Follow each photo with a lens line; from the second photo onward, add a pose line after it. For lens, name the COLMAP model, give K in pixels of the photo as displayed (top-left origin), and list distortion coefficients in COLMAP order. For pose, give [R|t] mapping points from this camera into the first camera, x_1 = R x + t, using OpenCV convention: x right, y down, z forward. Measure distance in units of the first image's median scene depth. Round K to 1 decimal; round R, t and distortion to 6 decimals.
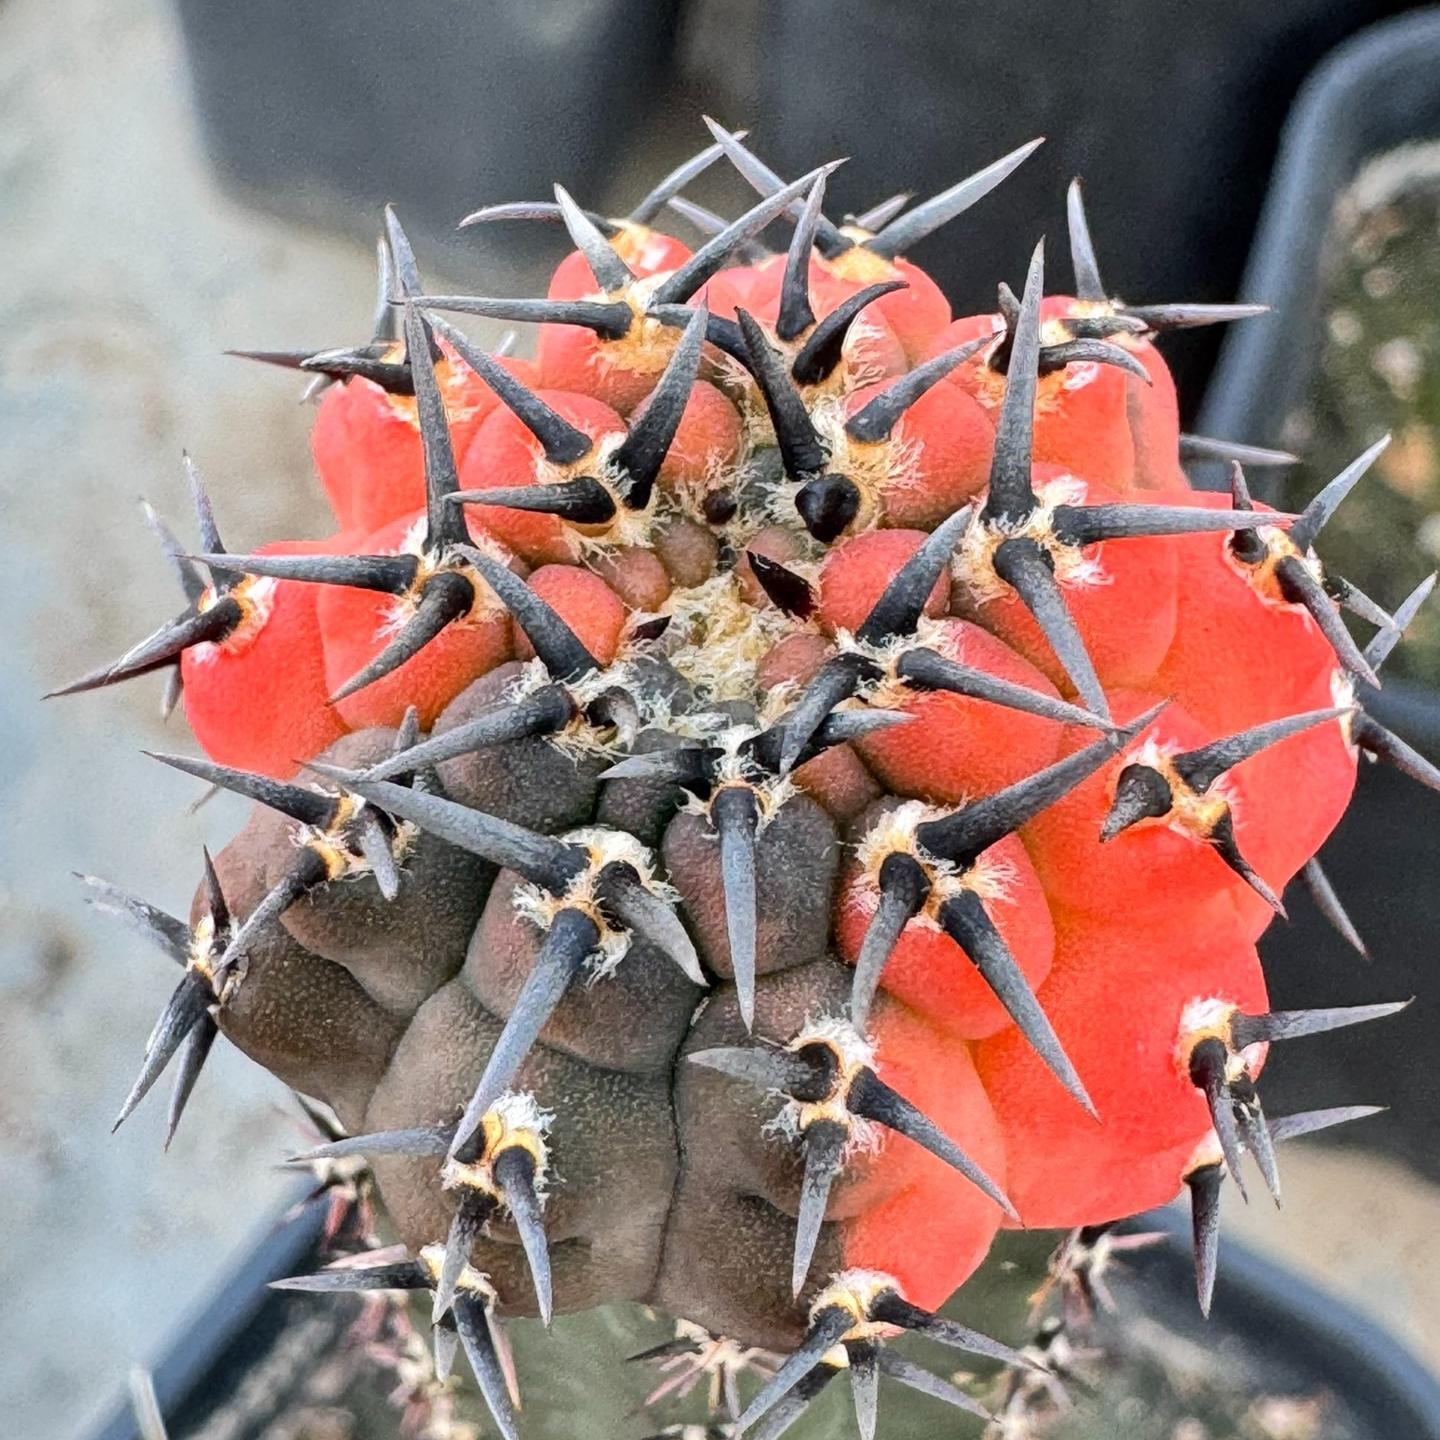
lens RADIAL K [[2415.3, 0, 720.0], [0, 2415.3, 720.0], [0, 0, 1]] dist [0.087420, 0.025208]
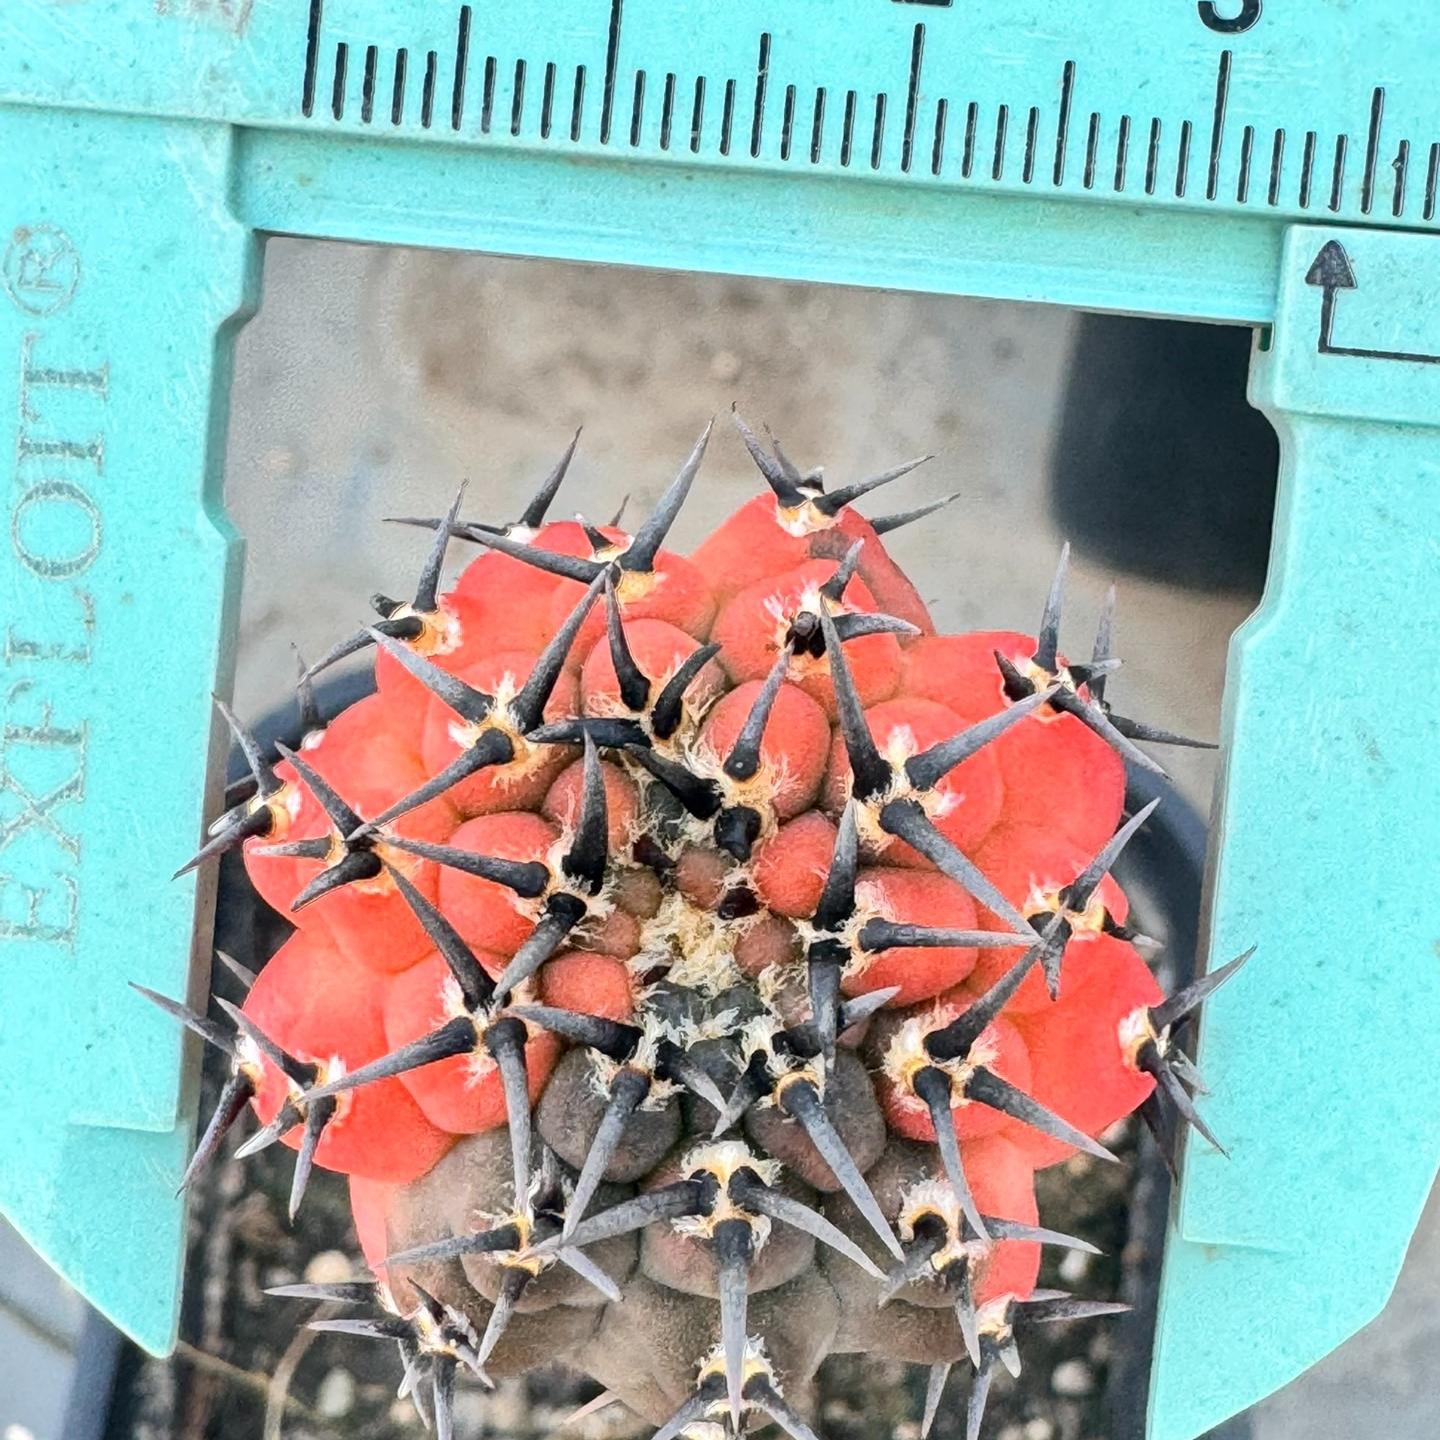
lens RADIAL K [[2415.3, 0, 720.0], [0, 2415.3, 720.0], [0, 0, 1]] dist [0.087420, 0.025208]
pose [[0.874262, -0.459501, 0.156604, -0.139900], [0.394189, 0.860232, 0.323445, -0.568513], [-0.283339, -0.221044, 0.933198, -0.176156]]
